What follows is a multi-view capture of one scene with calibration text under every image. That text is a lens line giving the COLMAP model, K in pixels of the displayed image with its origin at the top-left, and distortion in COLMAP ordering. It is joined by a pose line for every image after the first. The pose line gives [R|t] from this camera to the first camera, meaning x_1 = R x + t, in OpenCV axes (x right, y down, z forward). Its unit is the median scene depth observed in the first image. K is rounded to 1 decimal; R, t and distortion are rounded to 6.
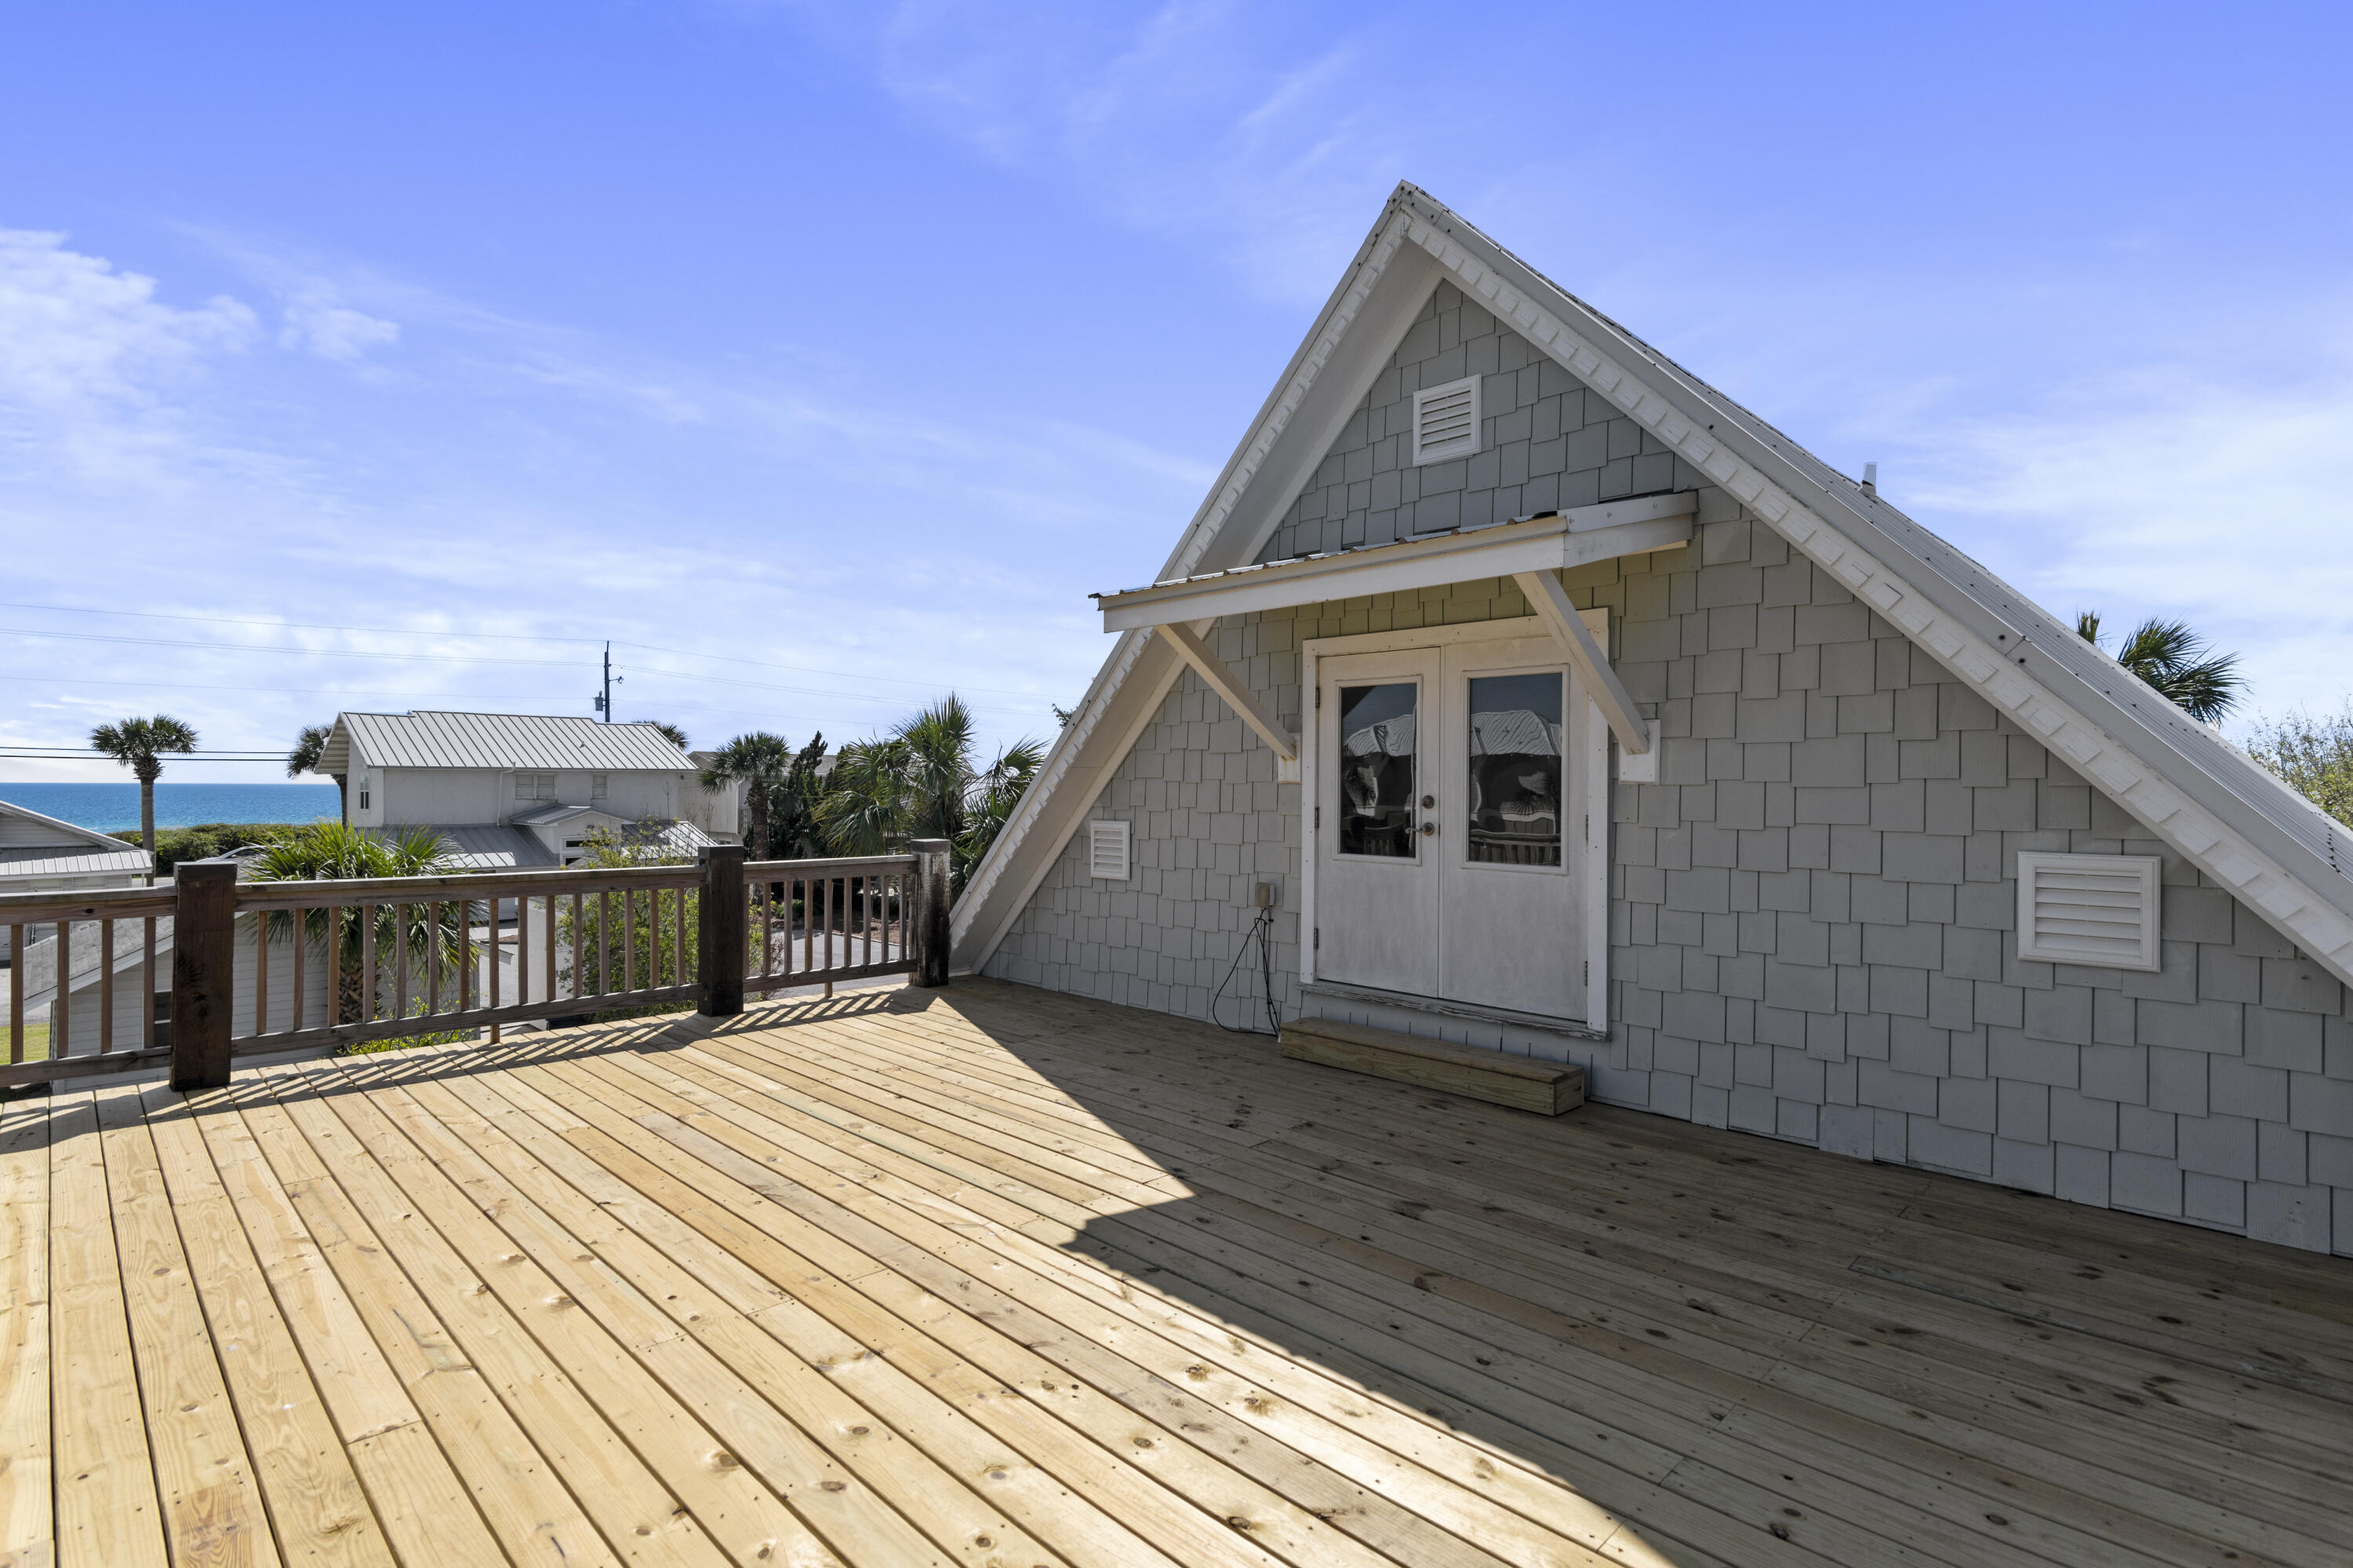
lens RADIAL K [[1155.8, 0, 1169.3], [0, 1155.8, 801.5], [0, 0, 1]] dist [-0.000761, 0.000543]
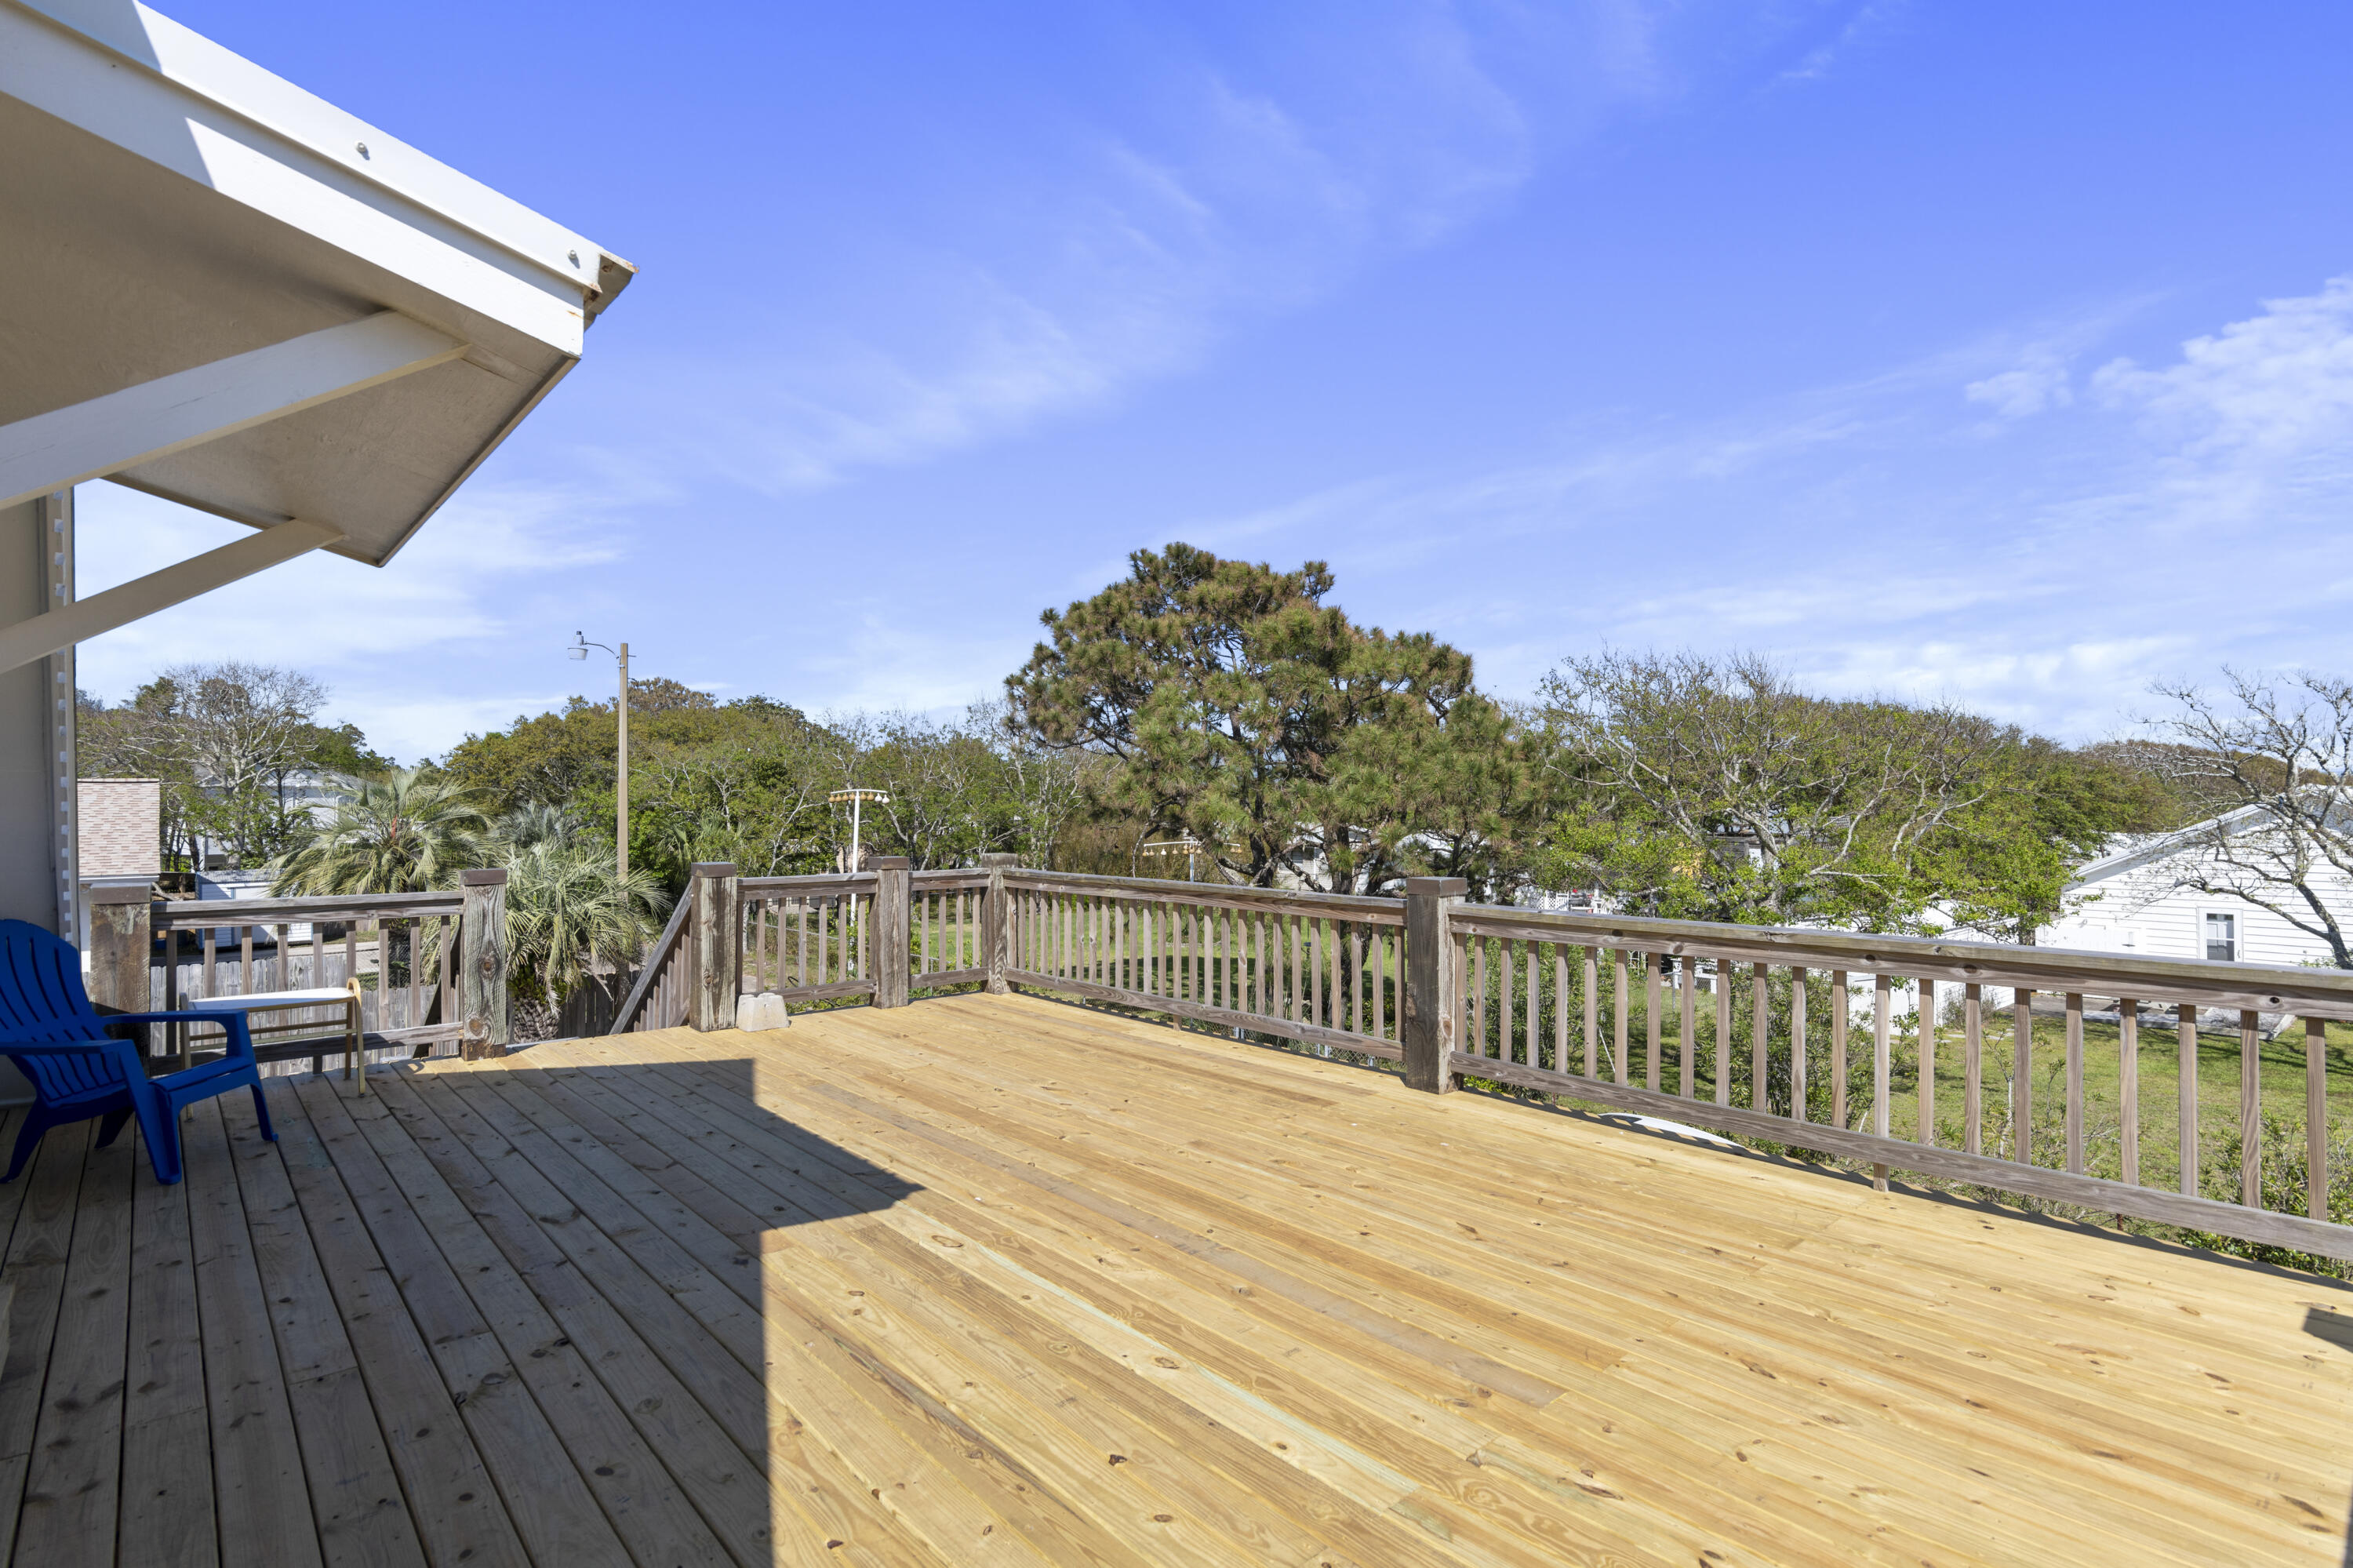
lens RADIAL K [[1155.8, 0, 1169.3], [0, 1155.8, 801.5], [0, 0, 1]] dist [-0.000761, 0.000543]
pose [[-0.997973, -0.009383, 0.062950, -0.279663], [-0.008174, 0.999778, 0.019441, -0.024029], [-0.063118, 0.018887, -0.997827, 1.453712]]
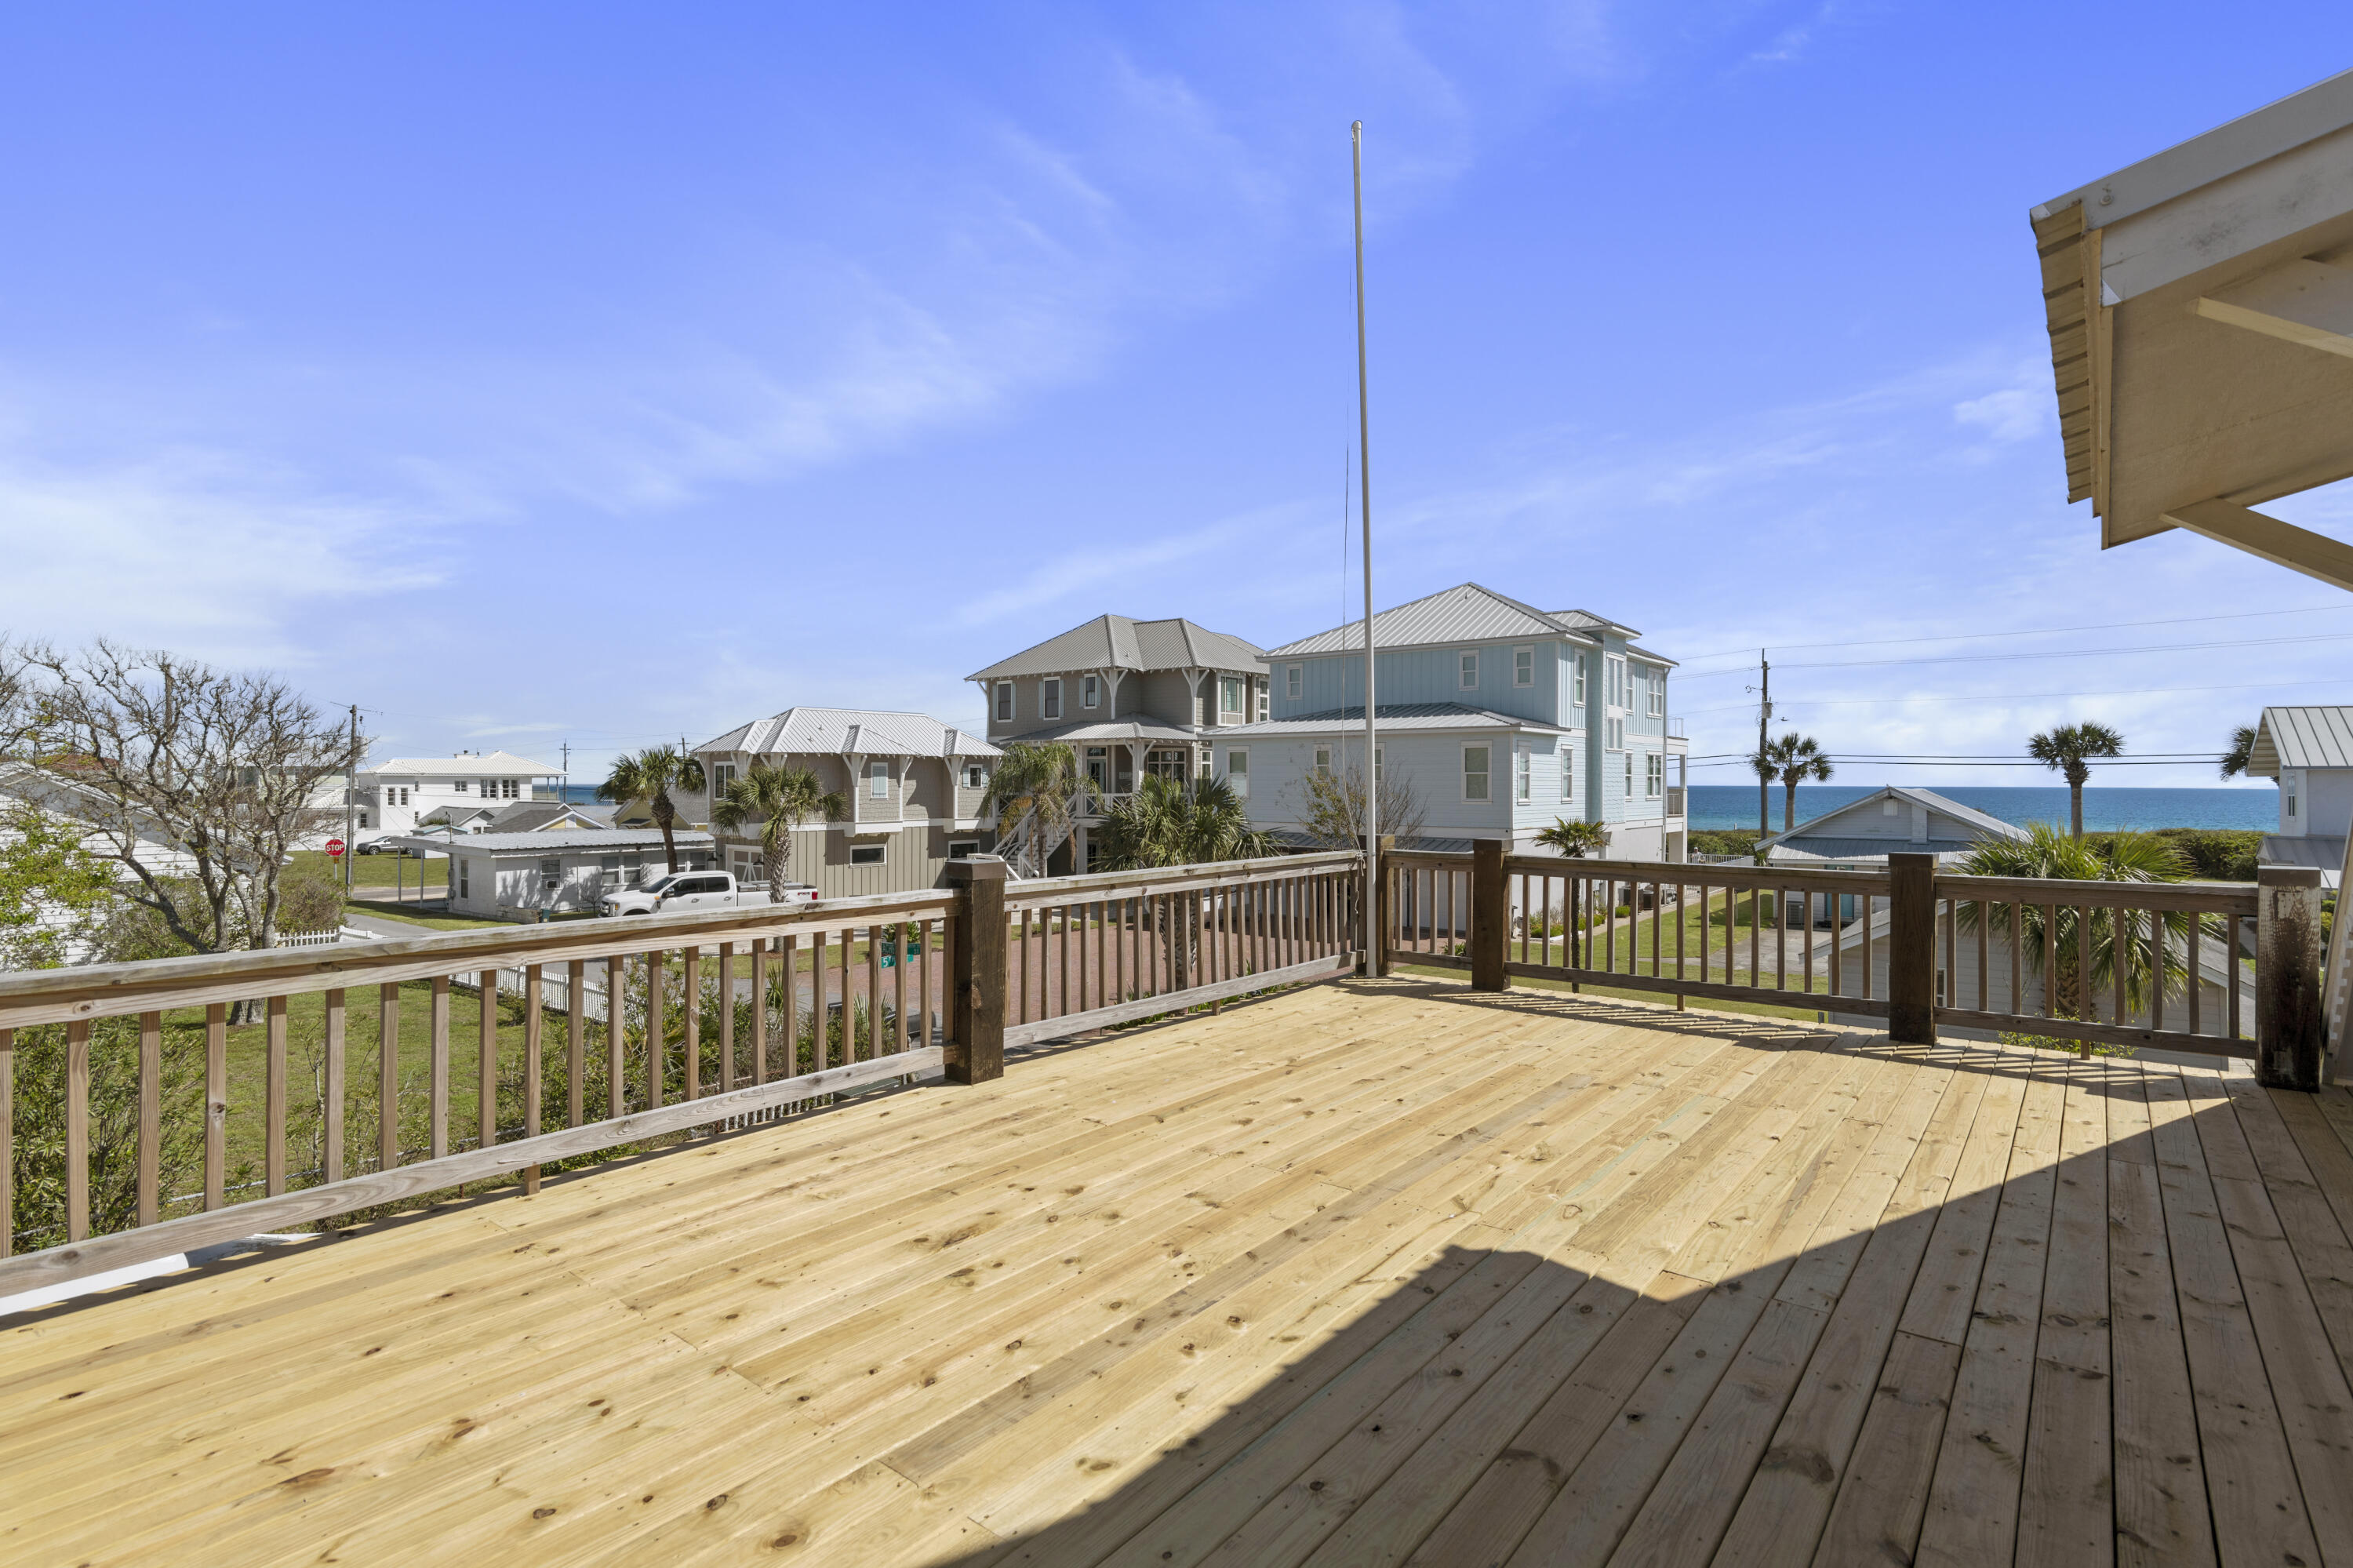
lens RADIAL K [[1144.6, 0, 1172.6], [0, 1144.6, 778.6], [0, 0, 1]] dist [-0.000455, 0.000565]
pose [[0.107764, -0.007038, -0.994152, 0.583600], [-0.016087, 0.999832, -0.008822, -0.003833], [0.994046, 0.016943, 0.107633, 0.438369]]
